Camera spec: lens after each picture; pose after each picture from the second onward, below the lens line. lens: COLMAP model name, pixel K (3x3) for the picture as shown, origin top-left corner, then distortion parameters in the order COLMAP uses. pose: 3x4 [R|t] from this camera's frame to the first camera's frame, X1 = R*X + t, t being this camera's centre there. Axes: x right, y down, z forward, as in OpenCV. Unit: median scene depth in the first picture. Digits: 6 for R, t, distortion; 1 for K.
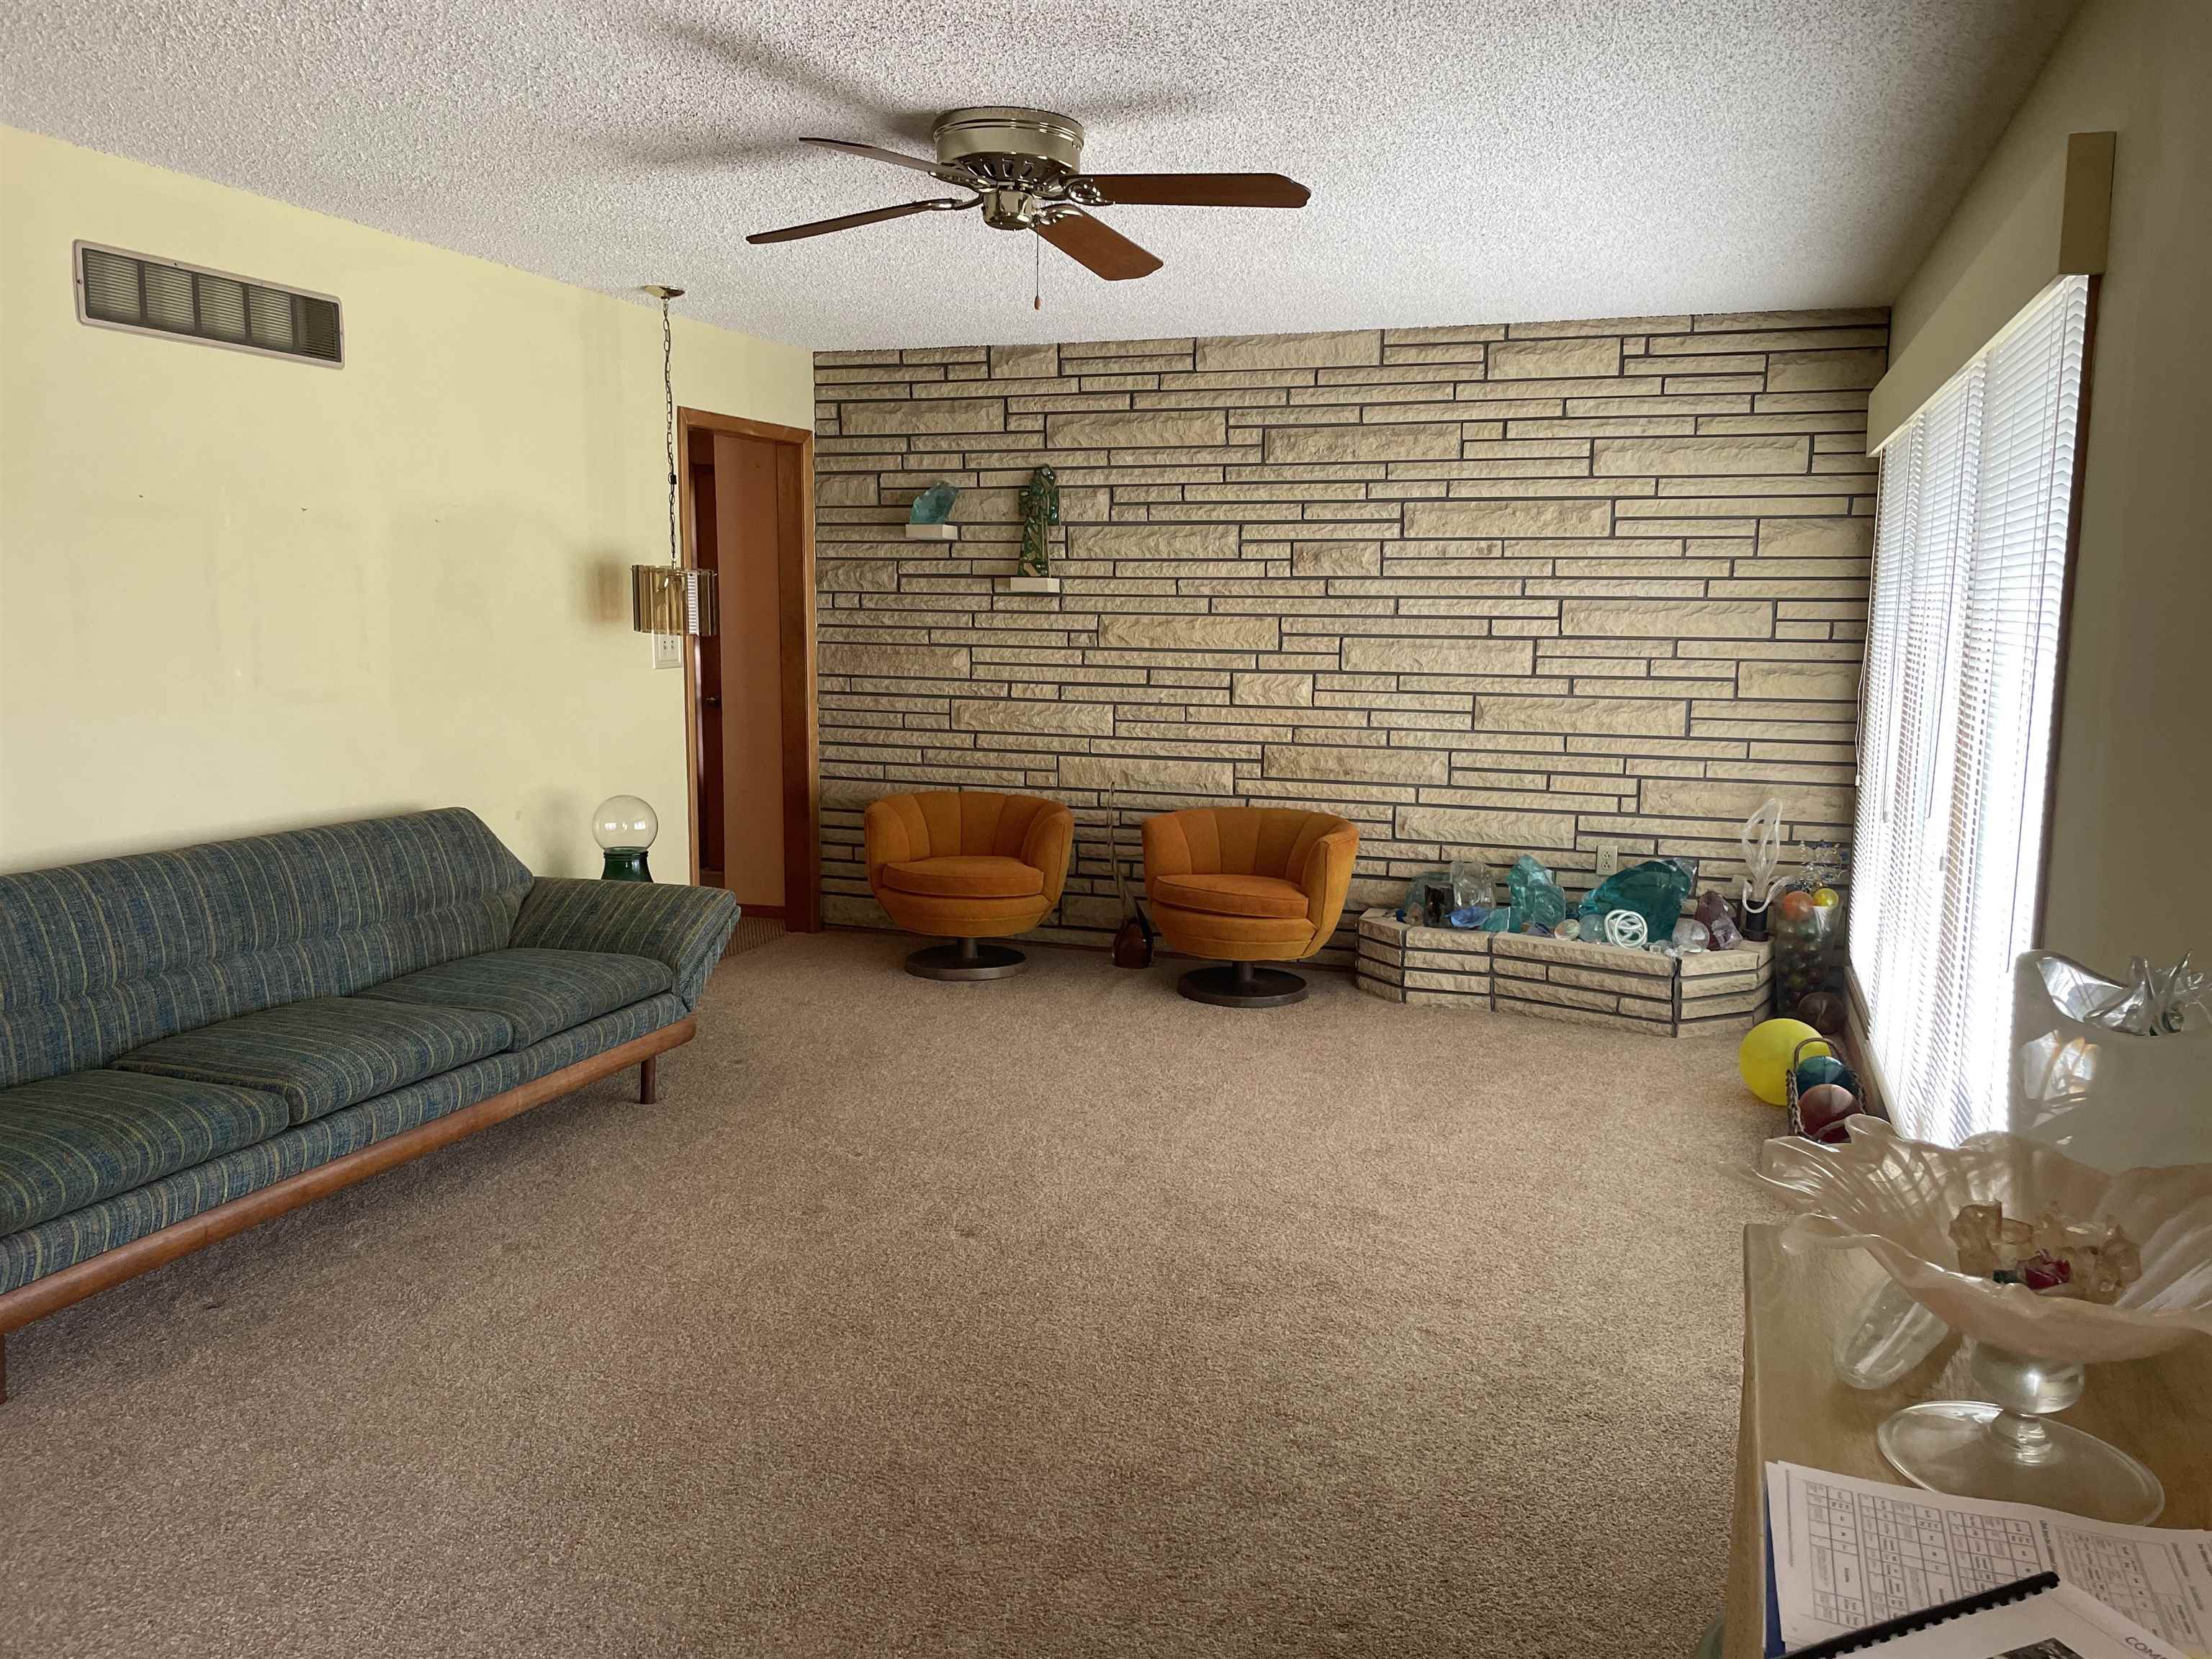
lens RADIAL K [[1670.8, 0, 1116.8], [0, 1670.8, 847.5], [0, 0, 1]] dist [0.077848, -0.083924]
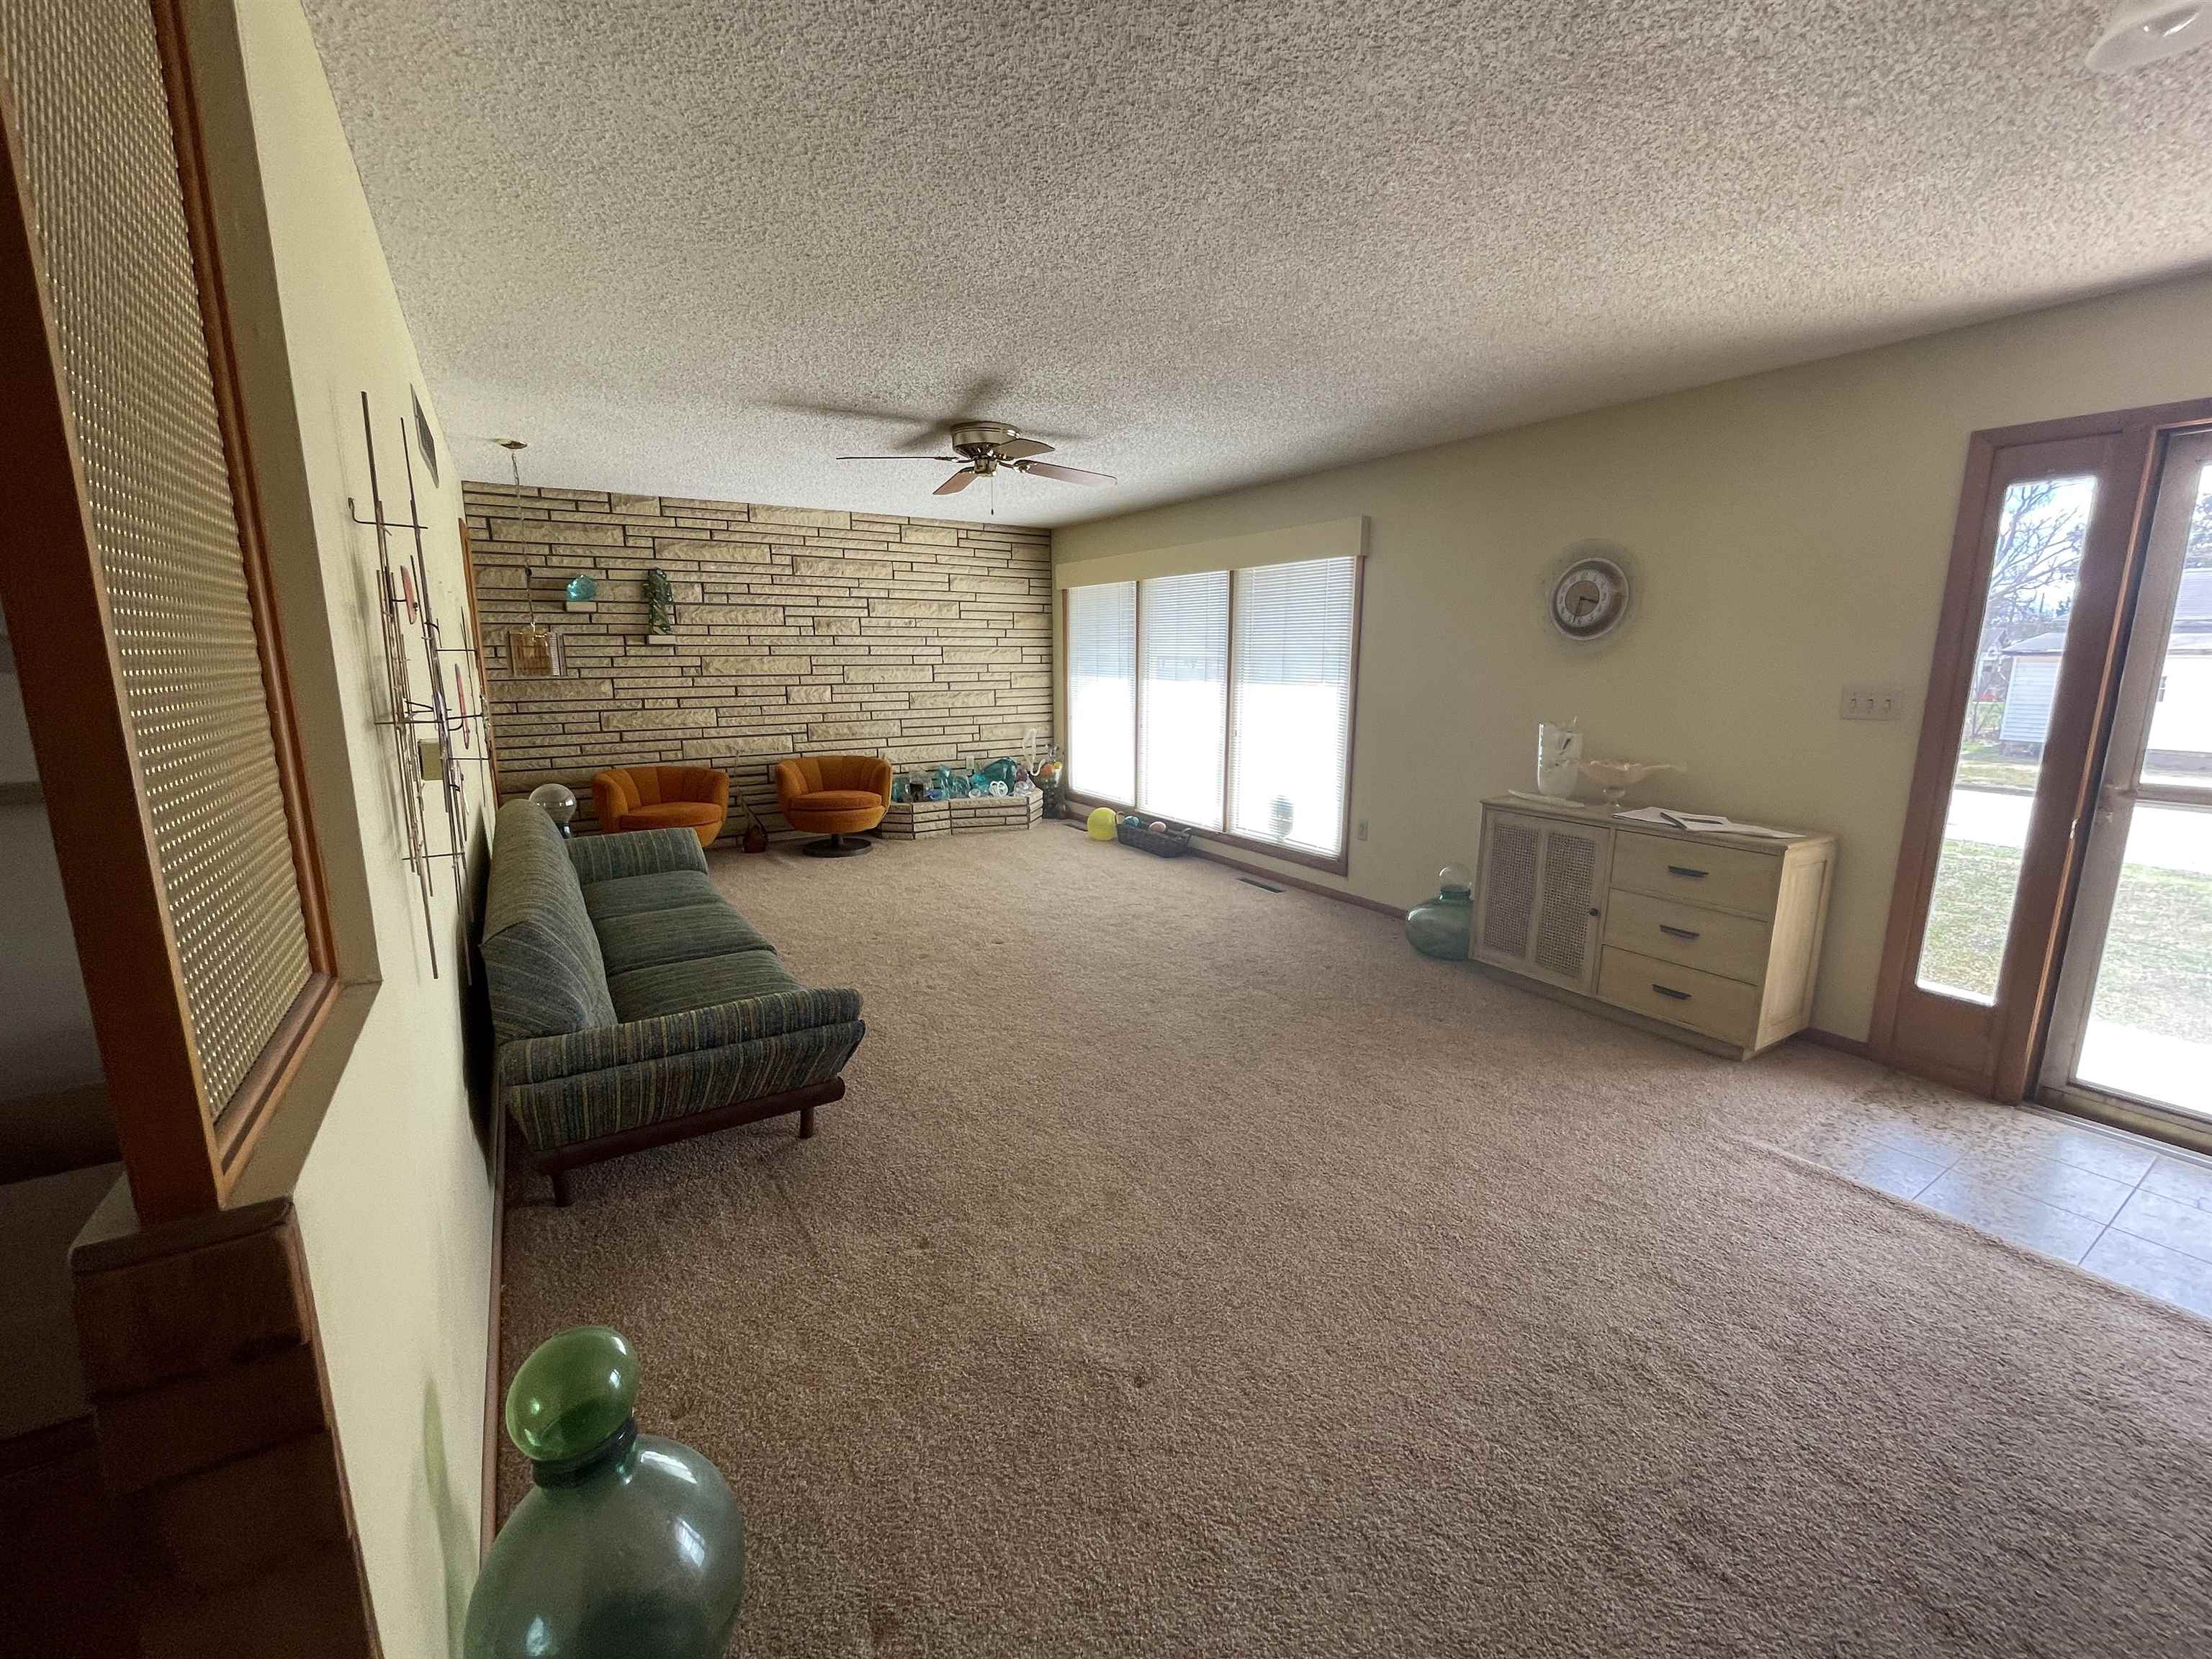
lens RADIAL K [[900.7, 0, 1115.2], [0, 900.7, 833.1], [0, 0, 1]] dist [-0.004982, -0.001393]
pose [[0.615420, -0.168625, 0.769951, -0.519248], [0.121309, 0.985472, 0.118864, -0.018543], [-0.778809, 0.020251, 0.626935, 0.085921]]
